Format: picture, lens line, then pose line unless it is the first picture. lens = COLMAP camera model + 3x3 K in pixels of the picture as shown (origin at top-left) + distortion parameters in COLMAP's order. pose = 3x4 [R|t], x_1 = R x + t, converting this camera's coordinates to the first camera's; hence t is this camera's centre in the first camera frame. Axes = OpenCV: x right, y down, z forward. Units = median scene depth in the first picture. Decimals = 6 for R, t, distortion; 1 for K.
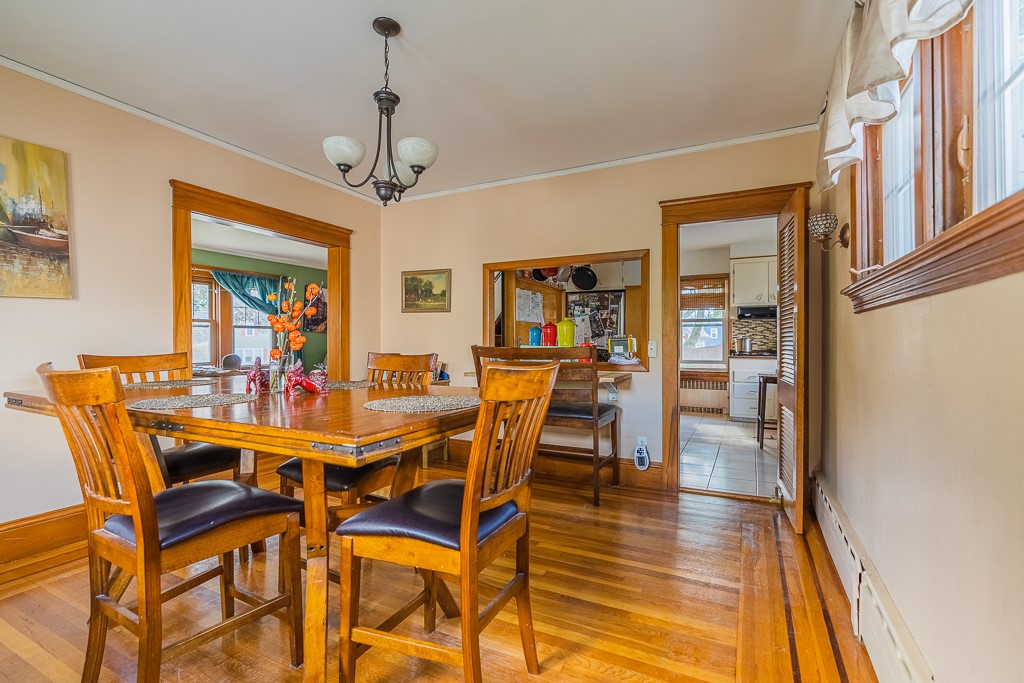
lens RADIAL K [[467.2, 0, 520.4], [0, 467.2, 345.7], [0, 0, 1]] dist [-0.004075, 0.000844]
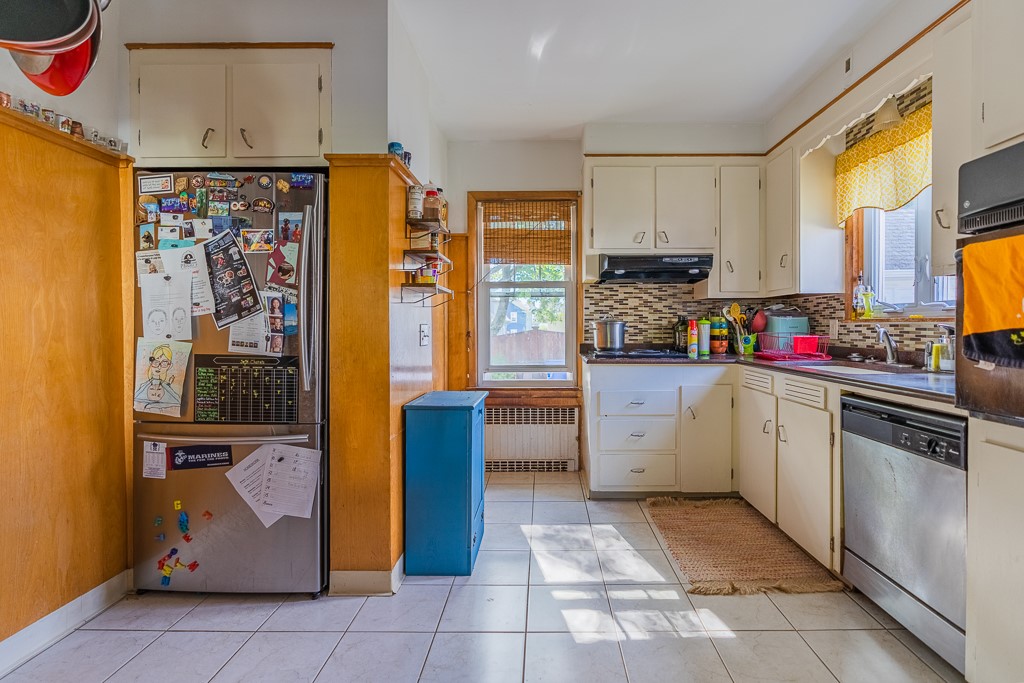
lens RADIAL K [[467.2, 0, 541.5], [0, 467.2, 321.7], [0, 0, 1]] dist [-0.004075, 0.000844]
pose [[0.892799, 0.003104, 0.450445, 0.193099], [0.000473, 0.999969, -0.007827, -0.011157], [-0.450456, 0.007200, 0.892770, 0.594128]]
